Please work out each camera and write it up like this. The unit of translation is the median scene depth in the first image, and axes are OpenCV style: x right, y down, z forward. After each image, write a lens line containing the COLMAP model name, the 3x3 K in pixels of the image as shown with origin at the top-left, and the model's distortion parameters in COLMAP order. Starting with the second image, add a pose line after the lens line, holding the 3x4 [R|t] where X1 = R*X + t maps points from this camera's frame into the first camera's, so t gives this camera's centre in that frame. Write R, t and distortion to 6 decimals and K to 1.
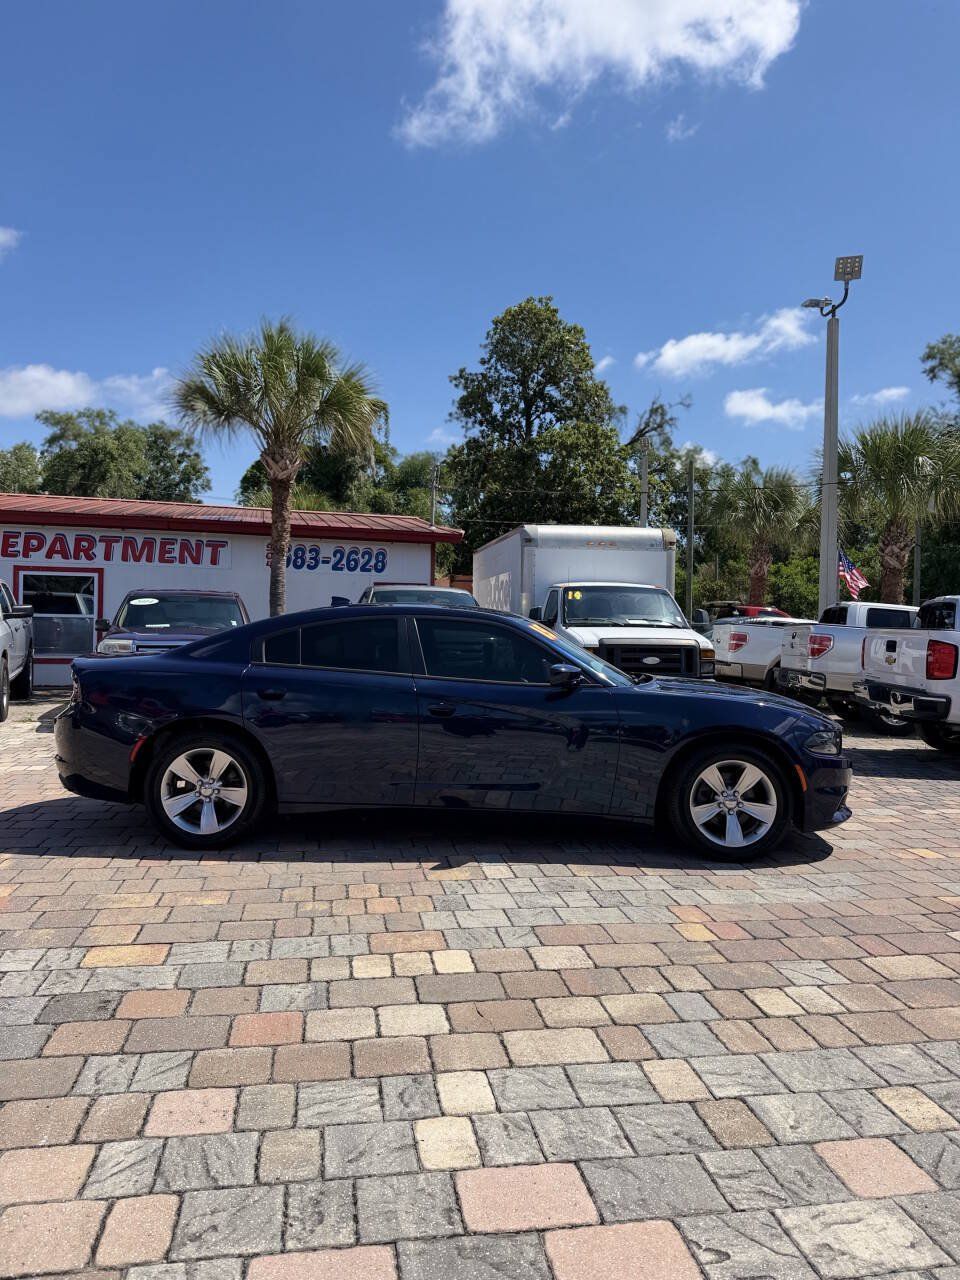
lens RADIAL K [[888.4, 0, 479.3], [0, 888.4, 634.8], [0, 0, 1]] dist [0.053973, -0.072103]
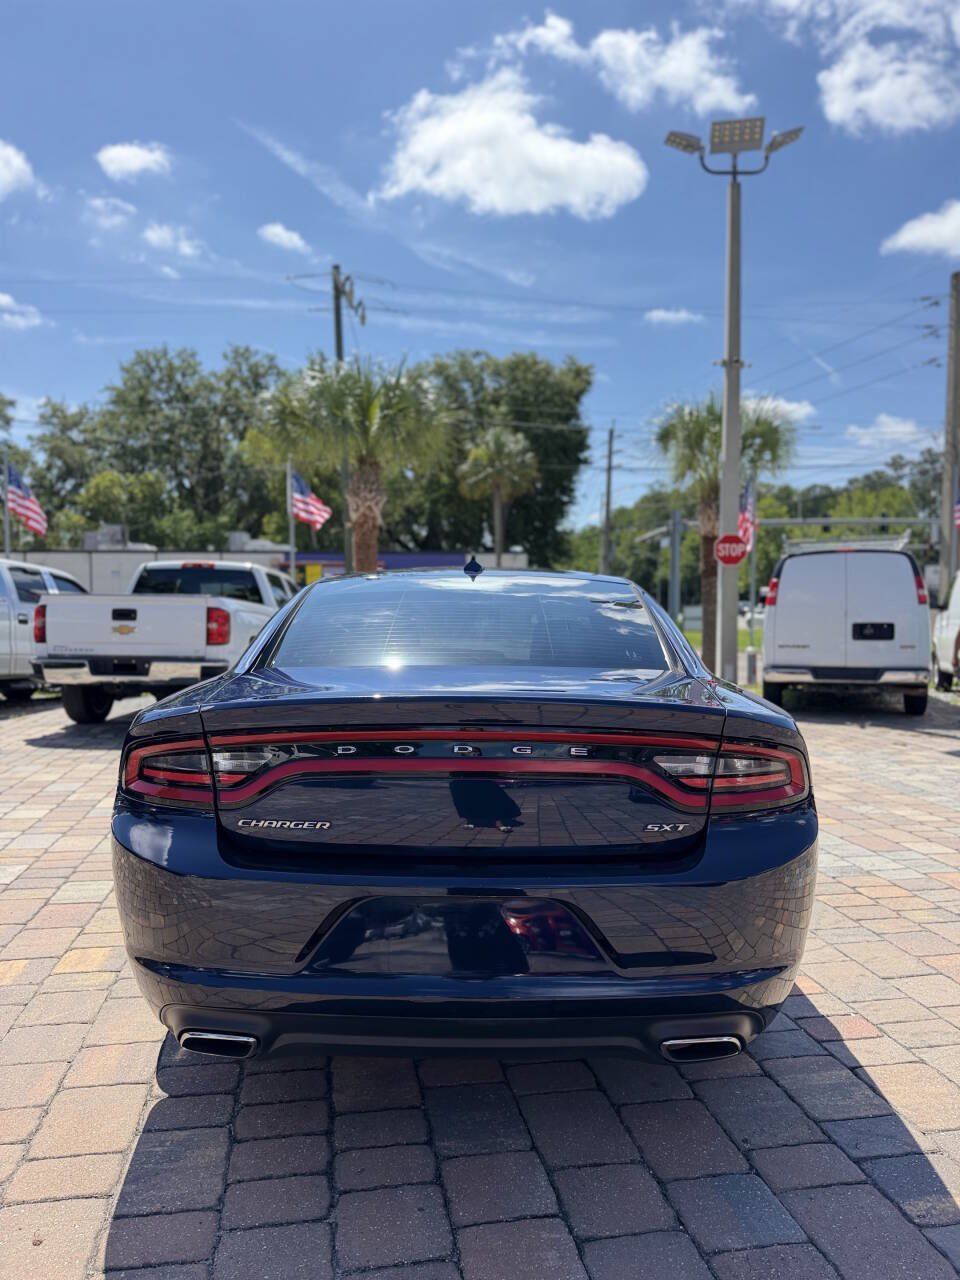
lens RADIAL K [[888.4, 0, 488.6], [0, 888.4, 647.9], [0, 0, 1]] dist [0.053973, -0.072103]
pose [[-0.010830, -0.061238, 0.998064, -0.265901], [-0.000136, 0.998123, 0.061240, -0.005762], [-0.999941, 0.000527, -0.010818, 0.359325]]
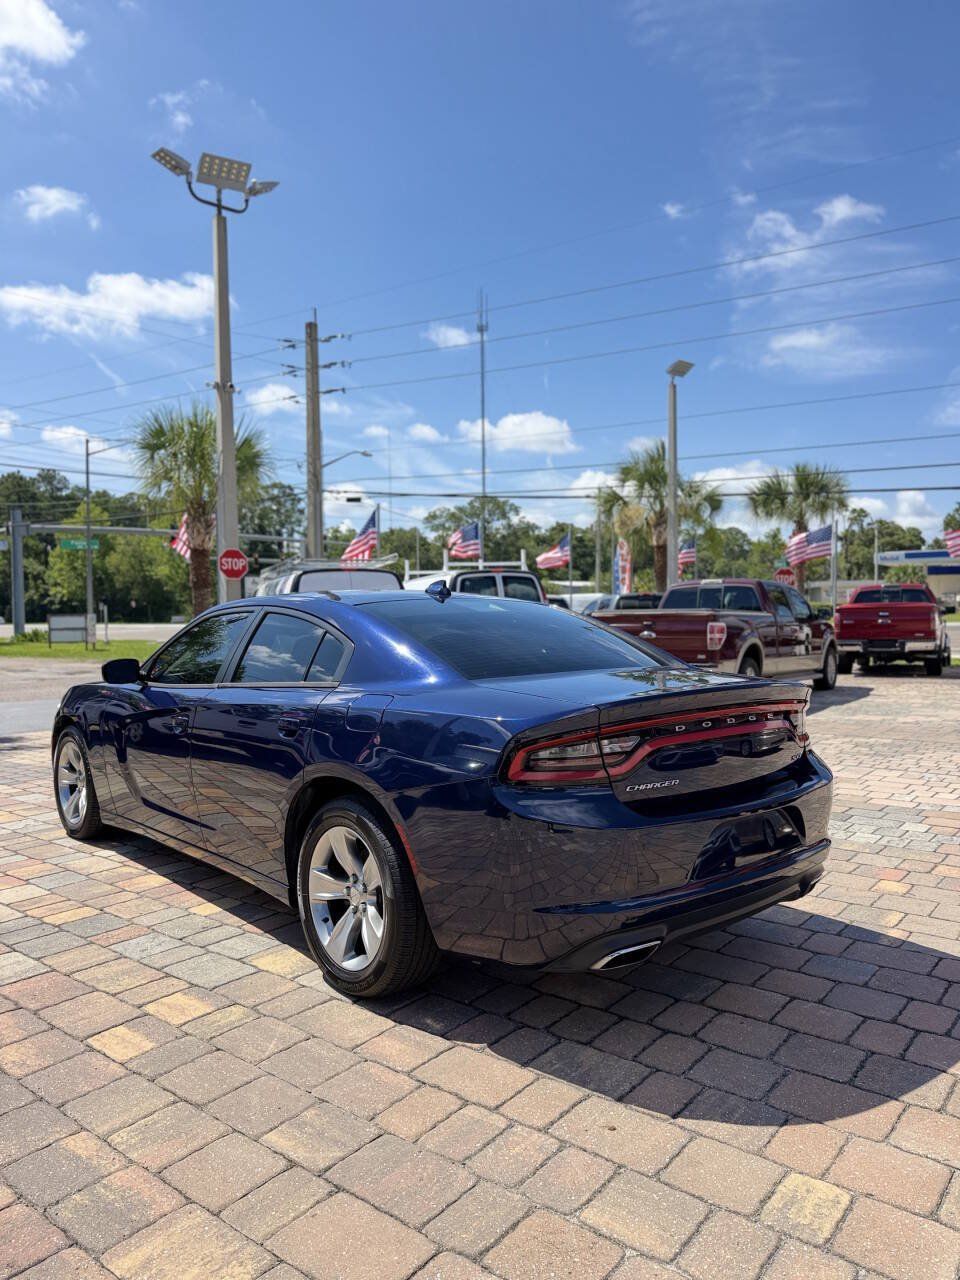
lens RADIAL K [[888.4, 0, 460.9], [0, 888.4, 656.4], [0, 0, 1]] dist [0.053973, -0.072103]
pose [[-0.657317, -0.045329, 0.752249, -0.248059], [0.003334, 0.998005, 0.063051, -0.009384], [-0.753606, 0.043953, -0.655855, 0.516735]]
